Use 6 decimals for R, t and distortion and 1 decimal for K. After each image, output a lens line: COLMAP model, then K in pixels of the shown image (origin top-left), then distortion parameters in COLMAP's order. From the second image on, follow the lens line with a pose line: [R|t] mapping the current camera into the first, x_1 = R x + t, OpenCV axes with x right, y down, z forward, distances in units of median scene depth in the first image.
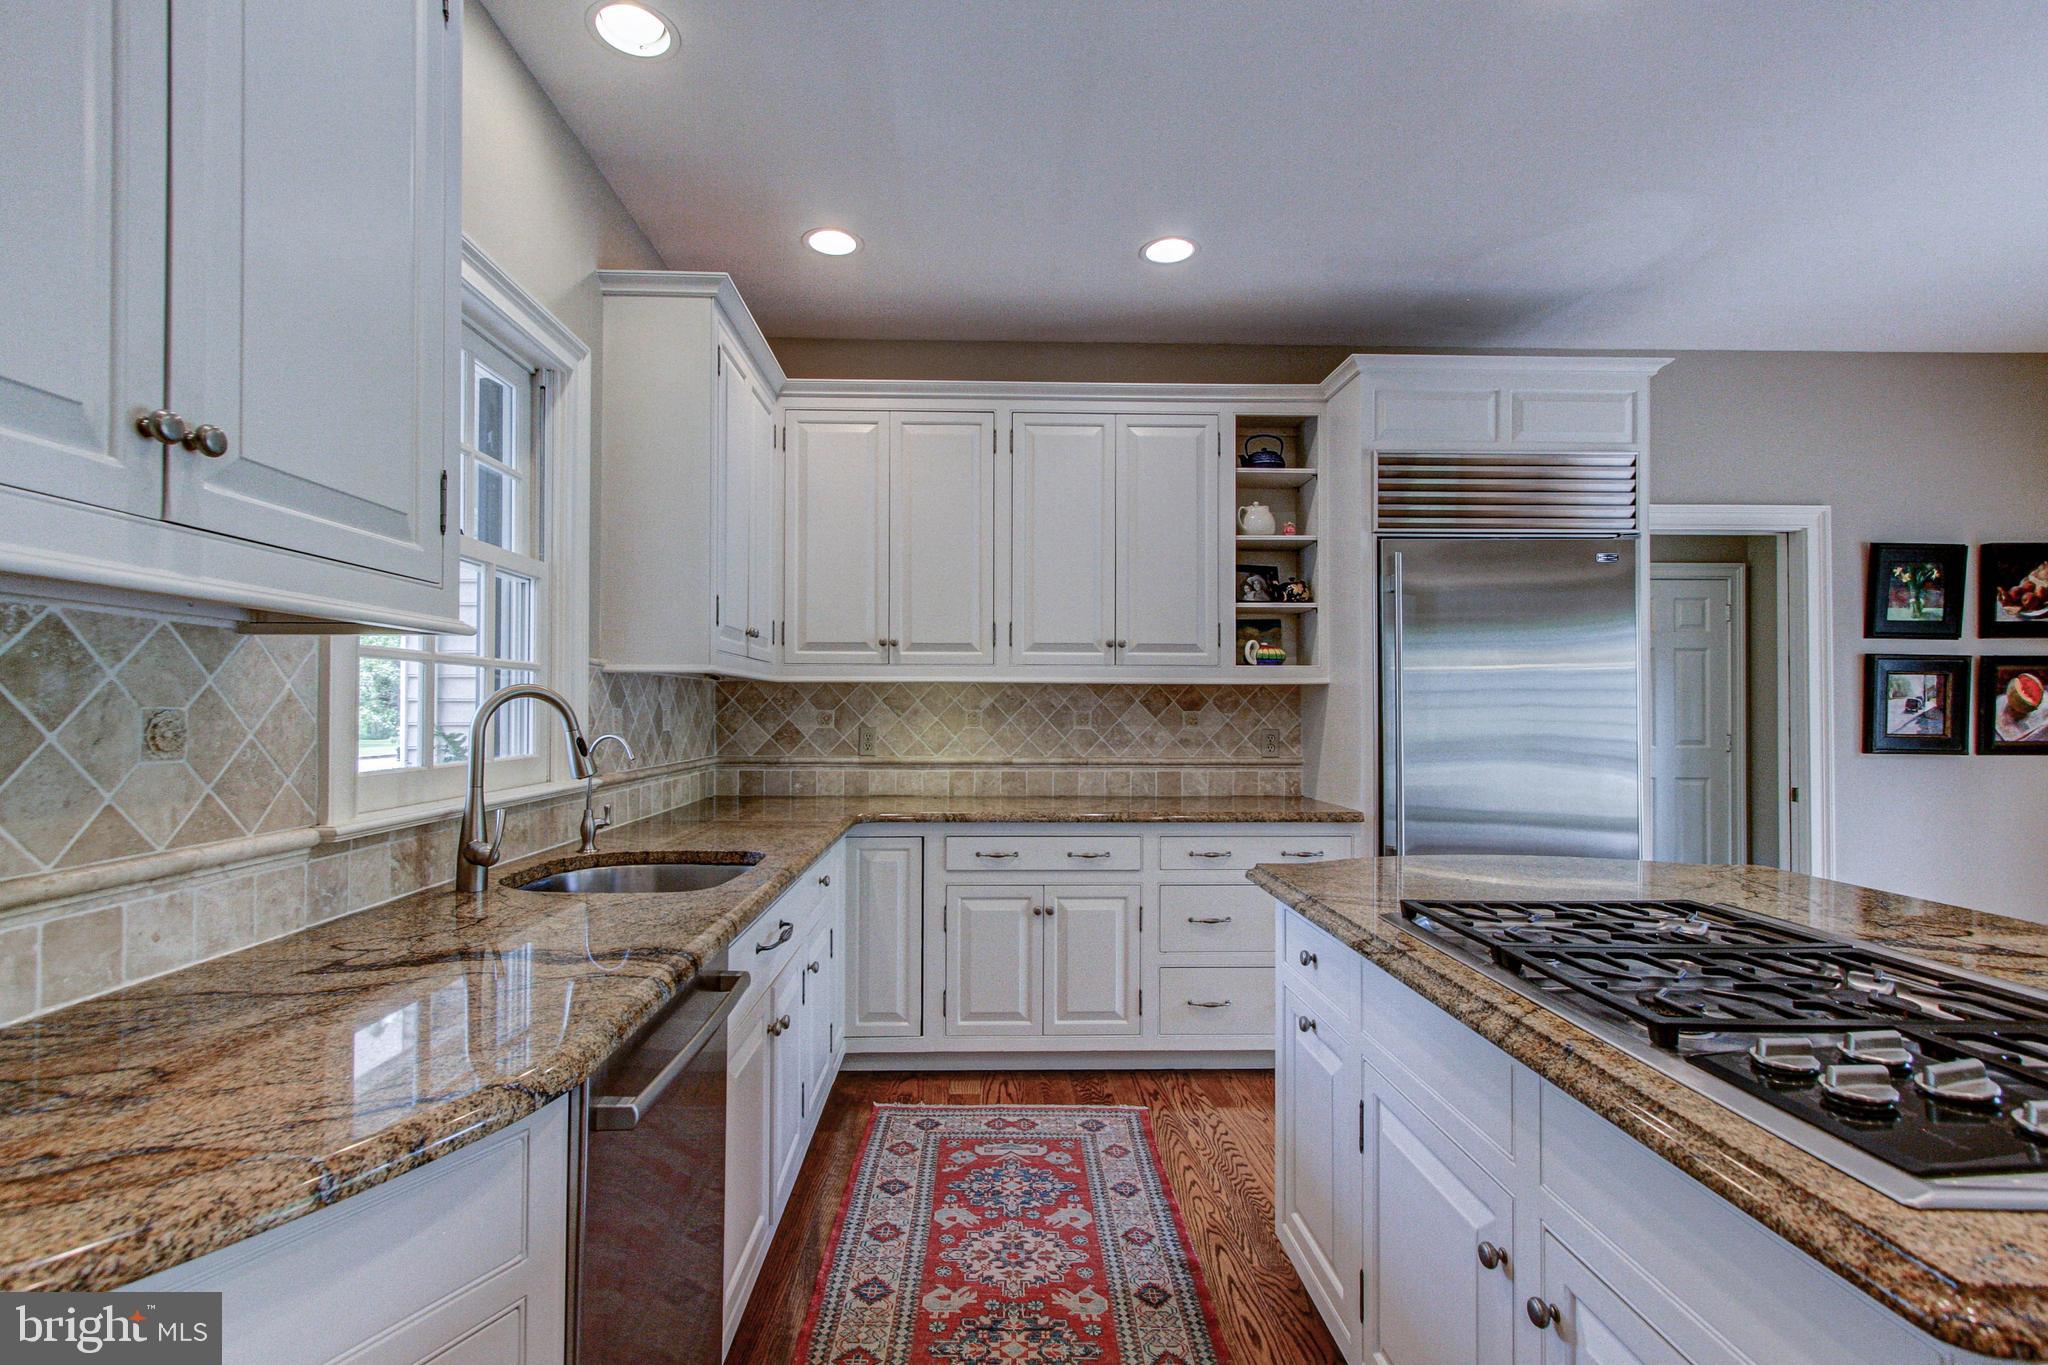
lens RADIAL K [[980.8, 0, 1017.6], [0, 980.8, 689.0], [0, 0, 1]] dist [0.000559, -0.000399]
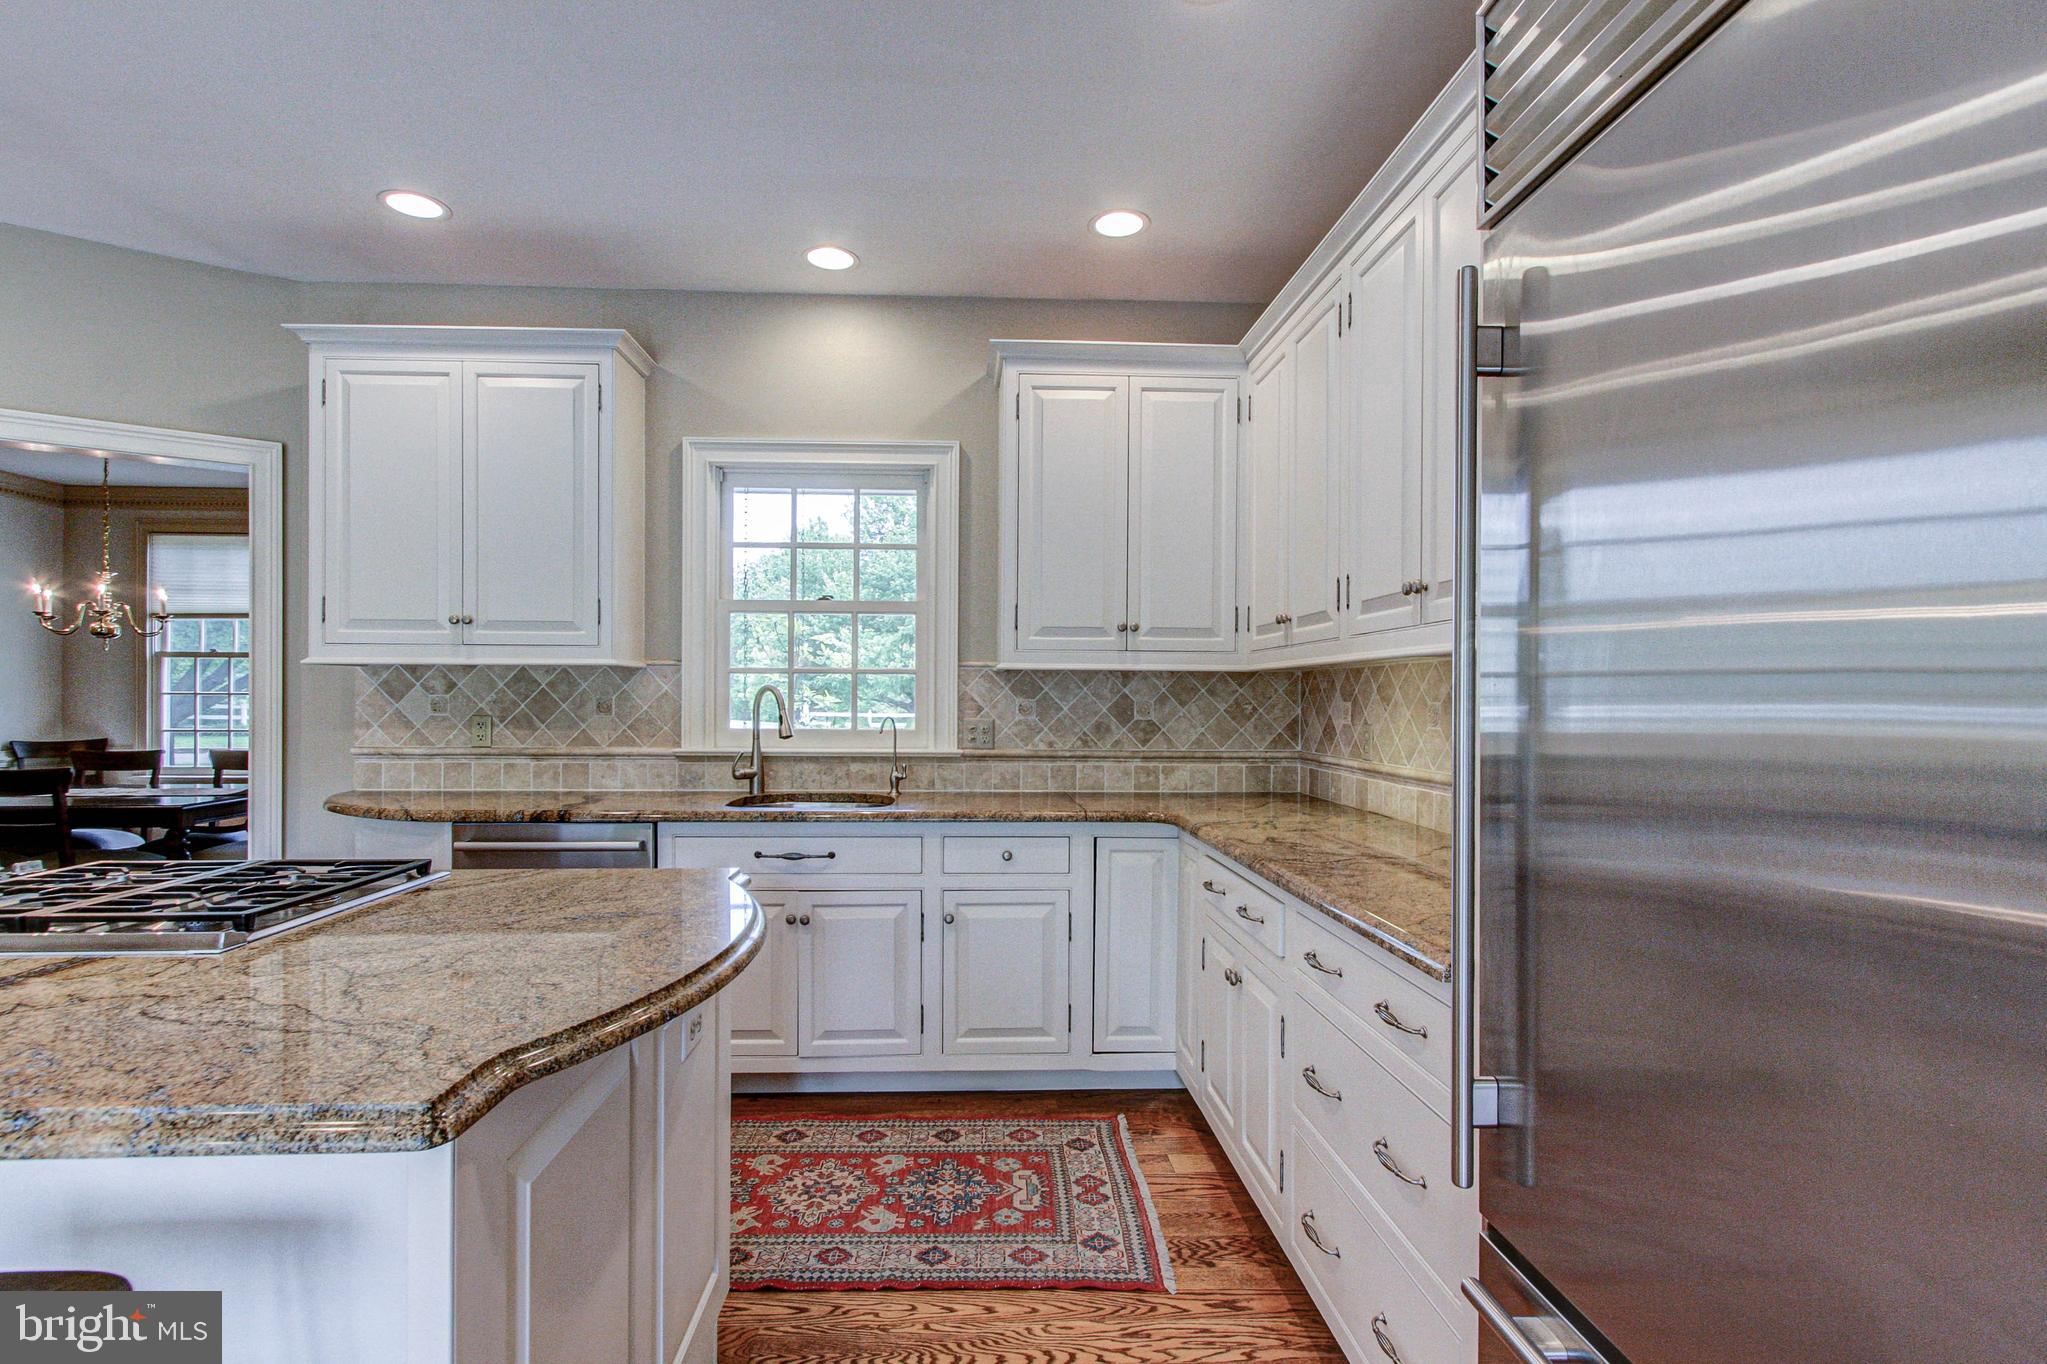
lens RADIAL K [[980.3, 0, 1014.1], [0, 980.3, 684.8], [0, 0, 1]] dist [0.000559, -0.000399]
pose [[0.020204, -0.009539, -0.999750, 1.508120], [0.001195, 0.999954, -0.009517, 0.009106], [0.999795, -0.001002, 0.020215, 1.597710]]
